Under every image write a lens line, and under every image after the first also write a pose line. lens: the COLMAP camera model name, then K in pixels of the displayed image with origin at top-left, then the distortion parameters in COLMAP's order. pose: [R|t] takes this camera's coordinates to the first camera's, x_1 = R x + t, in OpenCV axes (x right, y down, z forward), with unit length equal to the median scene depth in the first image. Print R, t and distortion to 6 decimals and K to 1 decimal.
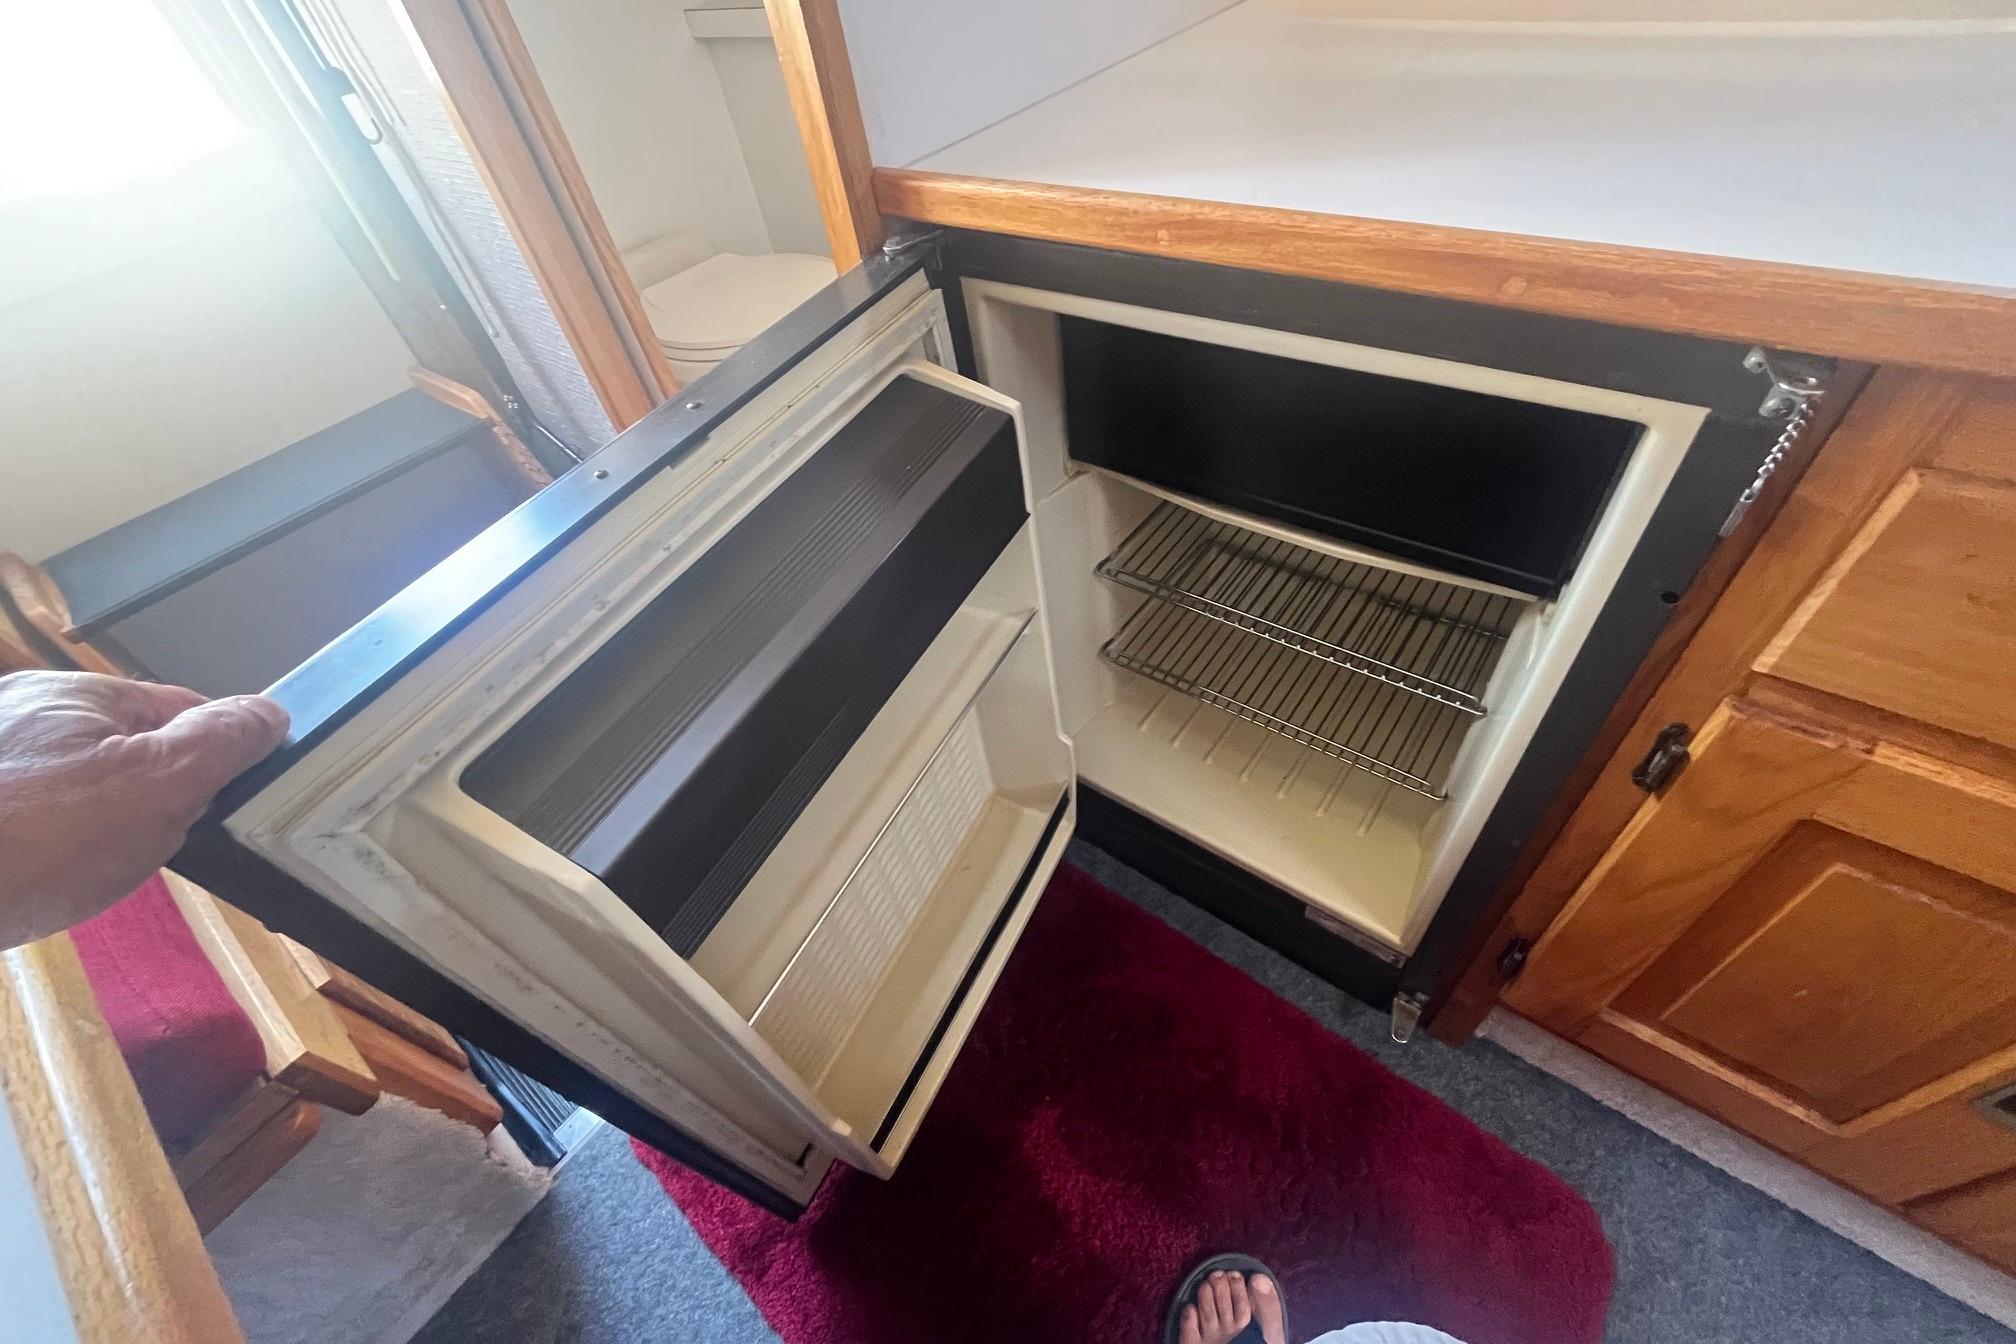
lens RADIAL K [[805.4, 0, 1010.8], [0, 805.4, 677.4], [0, 0, 1]] dist [-0.003550, -0.000795]
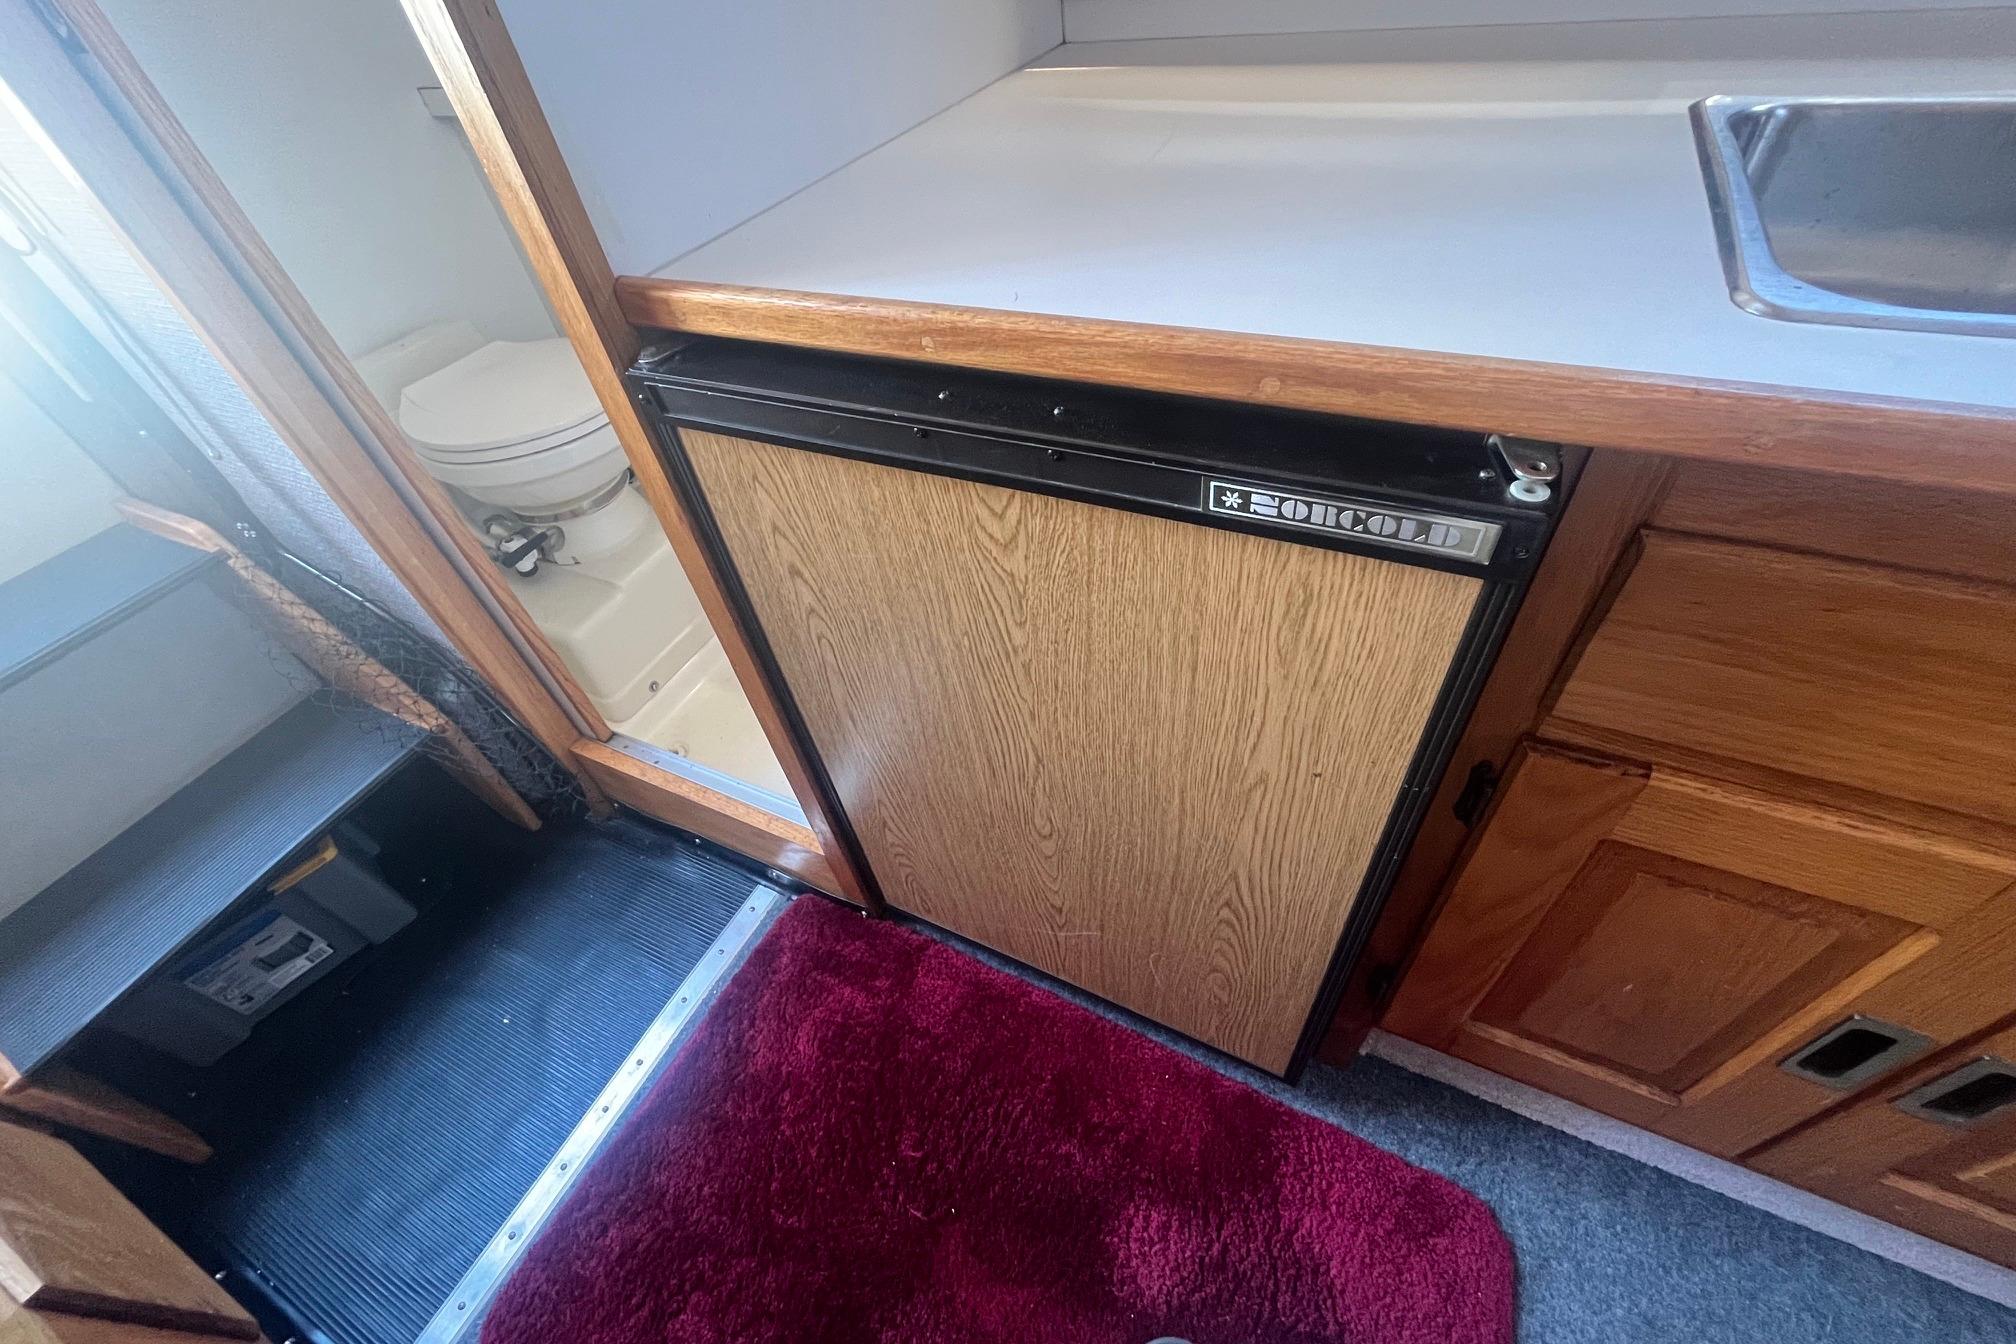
lens RADIAL K [[805.4, 0, 1010.3], [0, 805.4, 677.1], [0, 0, 1]] dist [-0.003550, -0.000795]
pose [[0.979534, -0.128780, 0.154690, 0.075658], [0.134989, 0.990384, -0.030287, -0.098533], [-0.149302, 0.050549, 0.987499, 0.051103]]
